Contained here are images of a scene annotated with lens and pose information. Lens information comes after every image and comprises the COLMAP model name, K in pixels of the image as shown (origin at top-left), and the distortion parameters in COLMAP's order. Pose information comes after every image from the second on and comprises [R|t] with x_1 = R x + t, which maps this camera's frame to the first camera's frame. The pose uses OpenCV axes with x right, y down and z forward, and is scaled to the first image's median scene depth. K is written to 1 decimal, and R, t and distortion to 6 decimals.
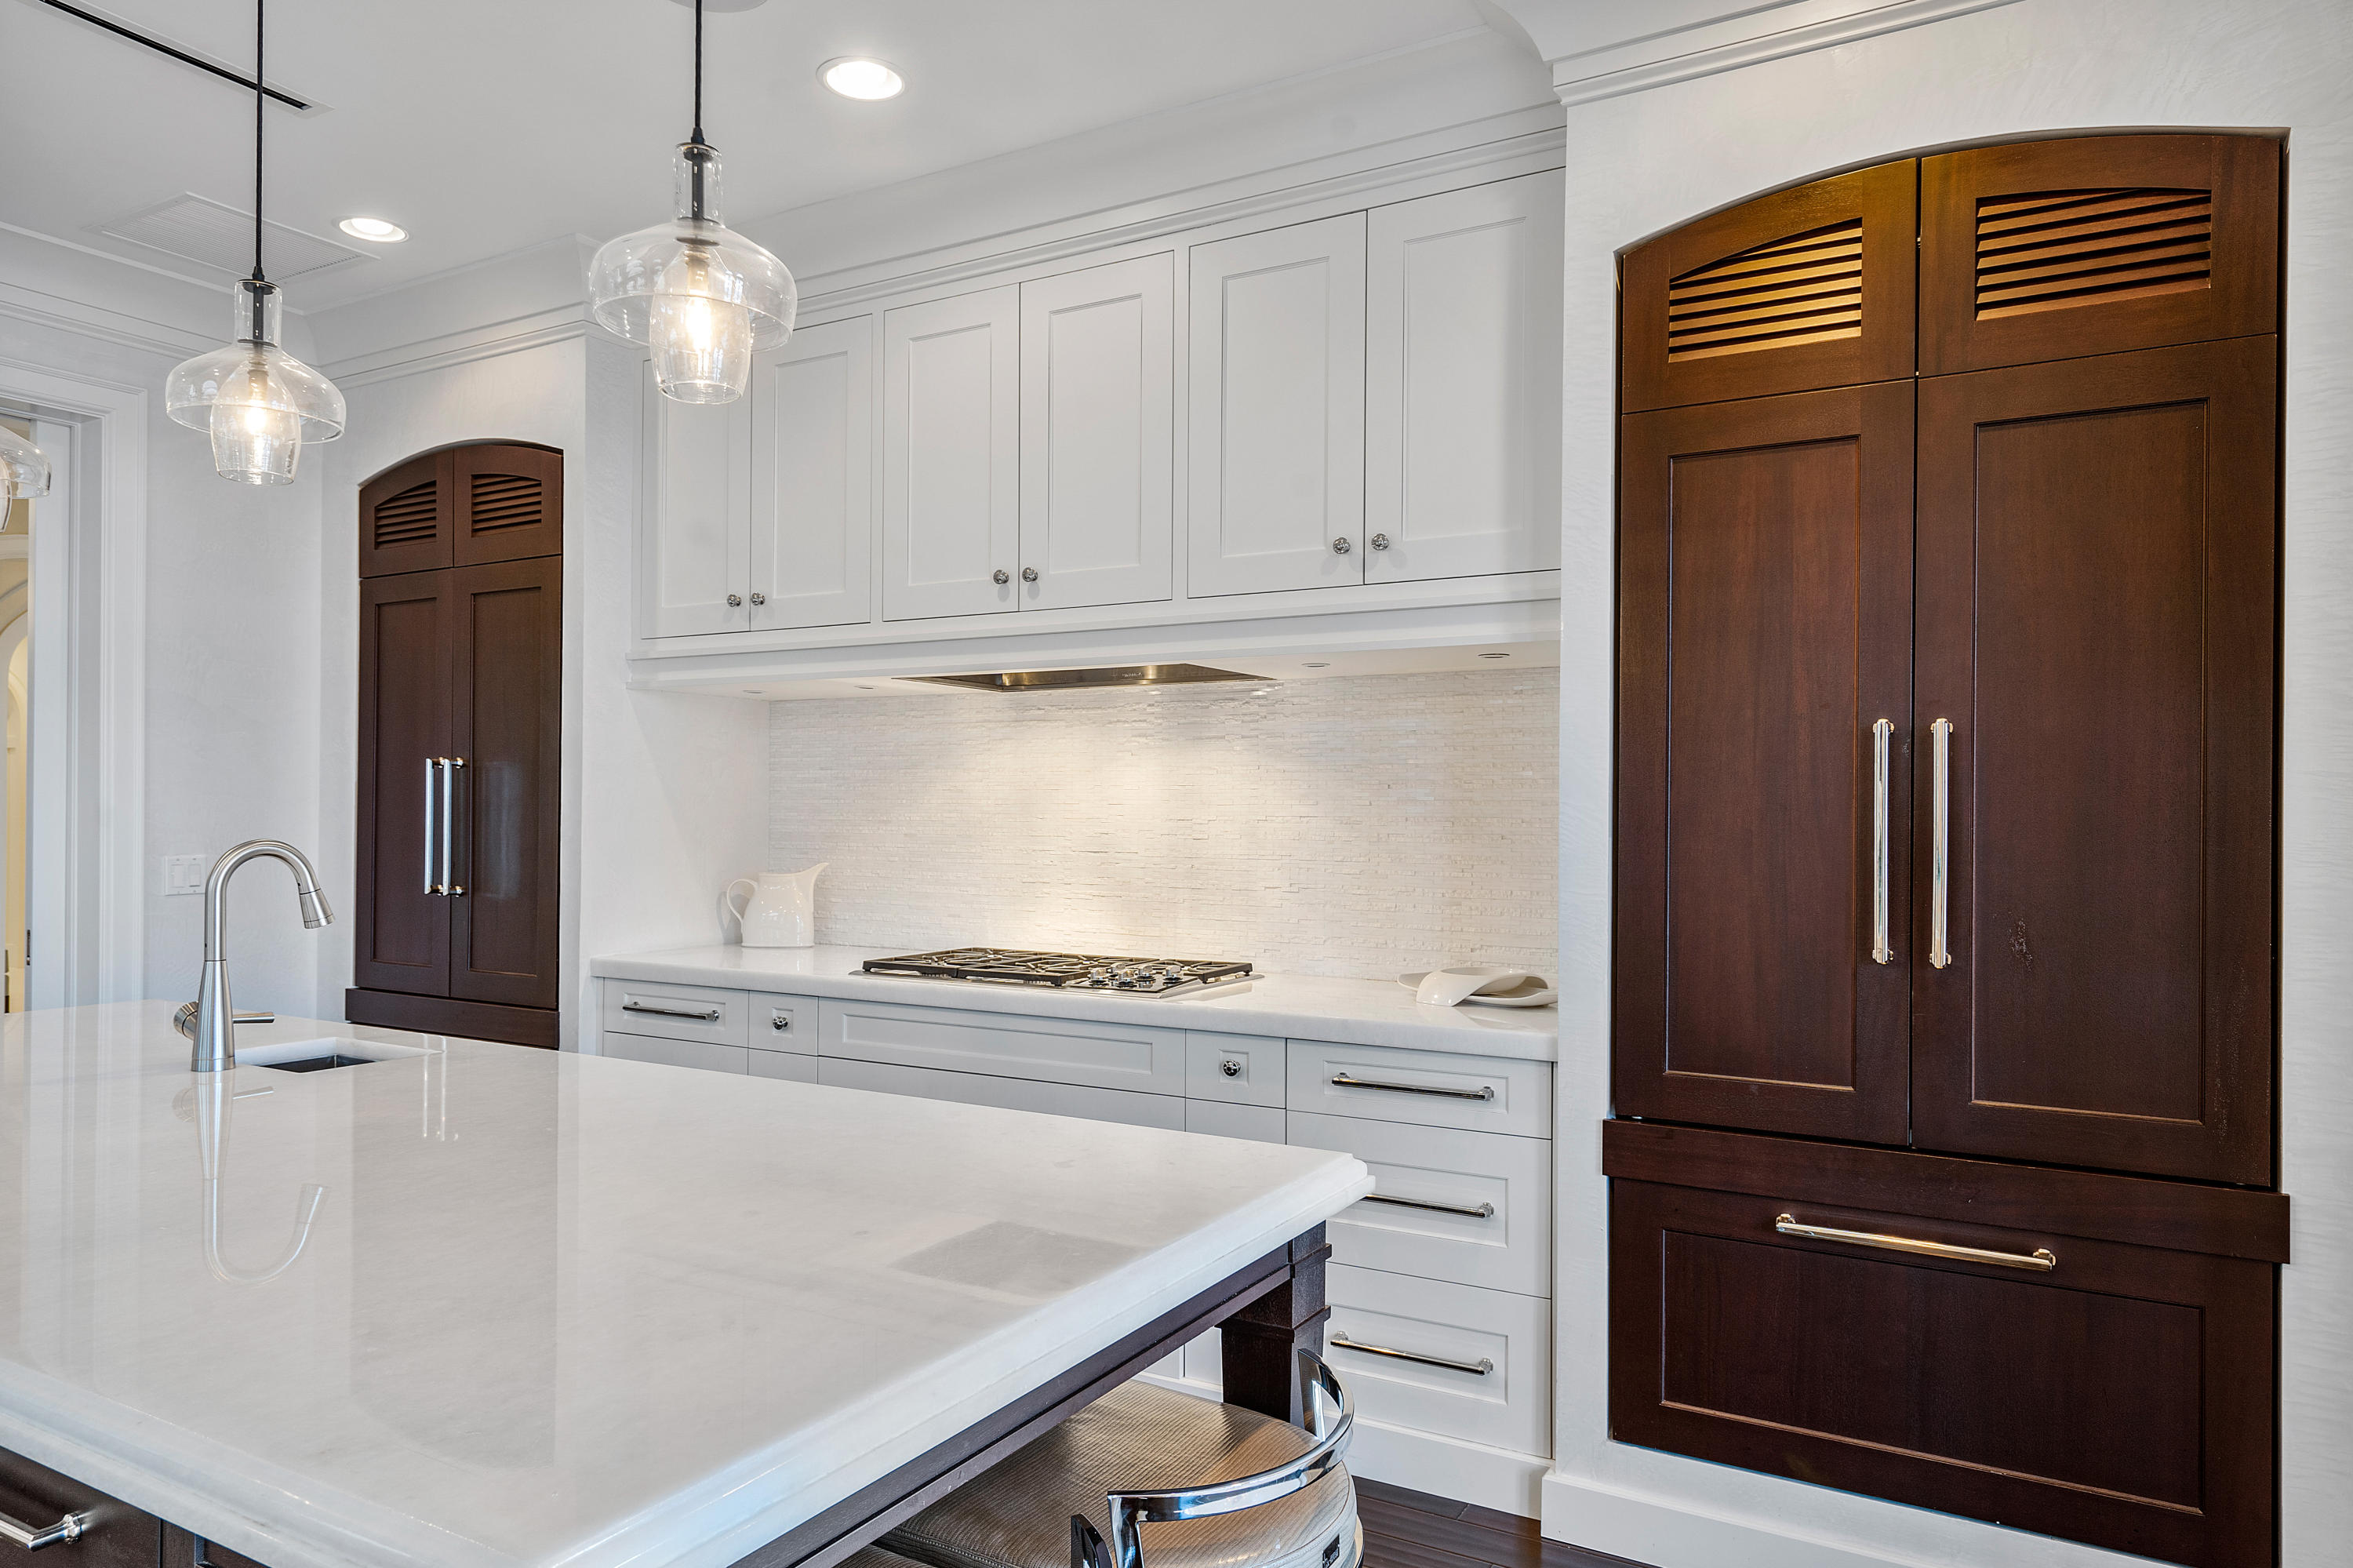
lens RADIAL K [[1487.6, 0, 1175.6], [0, 1487.6, 808.6], [0, 0, 1]] dist [0.004156, 0.000145]
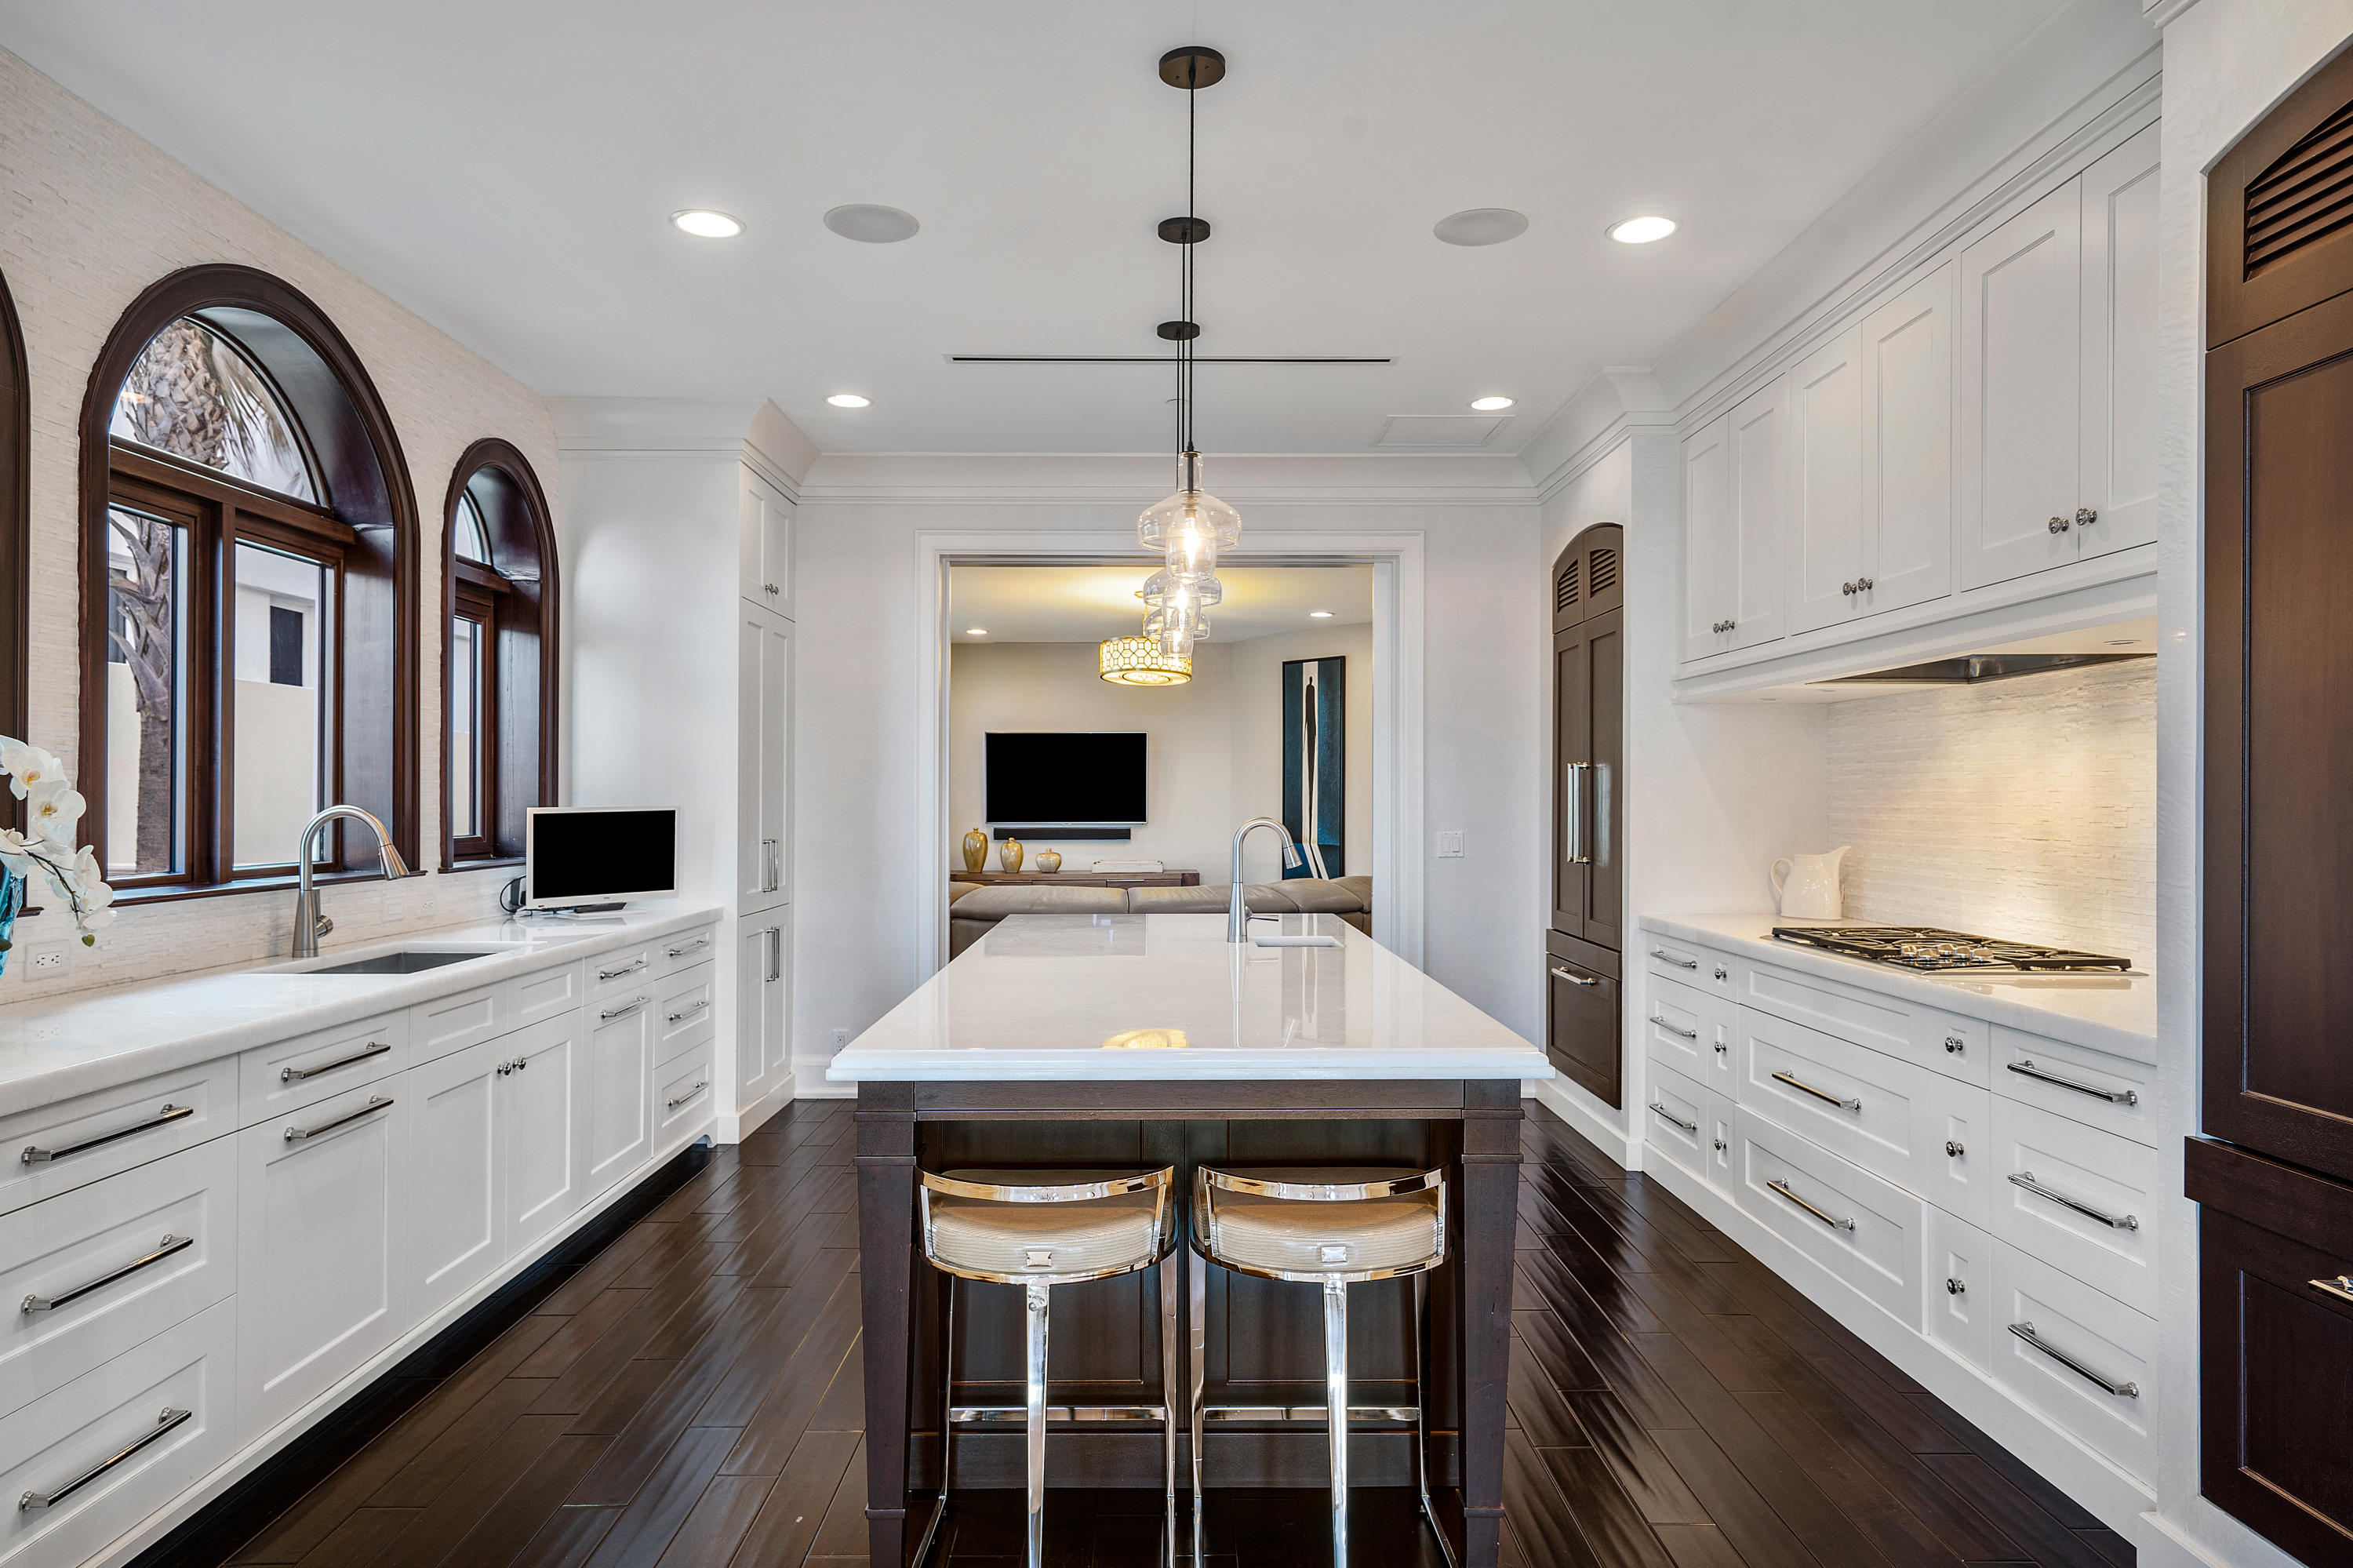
lens RADIAL K [[1433.0, 0, 1175.5], [0, 1433.0, 782.5], [0, 0, 1]] dist [0.001003, 0.001063]
pose [[0.509226, -0.017213, -0.860461, 0.508783], [0.005781, 0.999846, -0.016580, 0.003850], [0.860614, 0.003469, 0.509247, 0.019626]]
